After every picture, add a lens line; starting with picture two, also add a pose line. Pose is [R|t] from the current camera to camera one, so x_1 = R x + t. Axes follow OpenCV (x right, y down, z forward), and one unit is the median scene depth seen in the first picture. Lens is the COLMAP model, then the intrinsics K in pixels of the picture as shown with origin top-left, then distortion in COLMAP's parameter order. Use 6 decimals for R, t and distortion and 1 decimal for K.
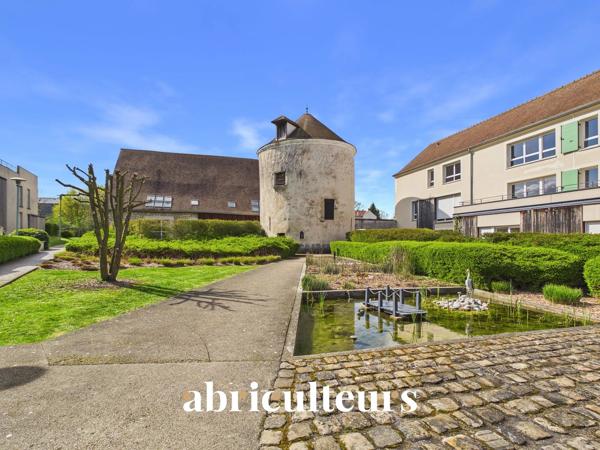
lens RADIAL K [[316.4, 0, 300.4], [0, 316.4, 237.6], [0, 0, 1]] dist [0.003393, 0.000420]
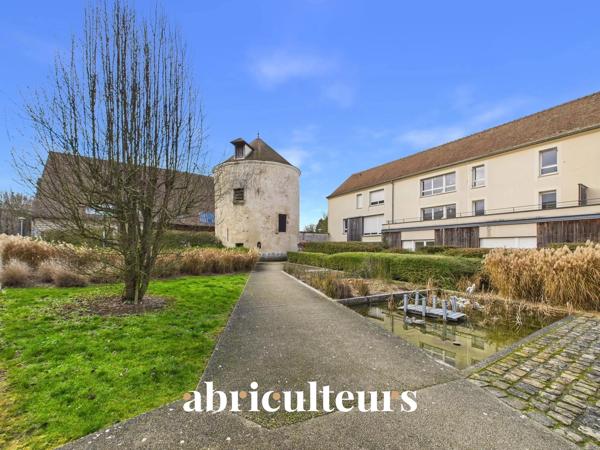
lens RADIAL K [[265.1, 0, 300.5], [0, 265.1, 245.6], [0, 0, 1]] dist [0.000602, 0.000006]
pose [[0.954874, 0.002959, 0.296997, -0.136817], [-0.003362, 0.999994, 0.000848, -0.008504], [-0.296993, -0.001808, 0.954878, 0.050449]]
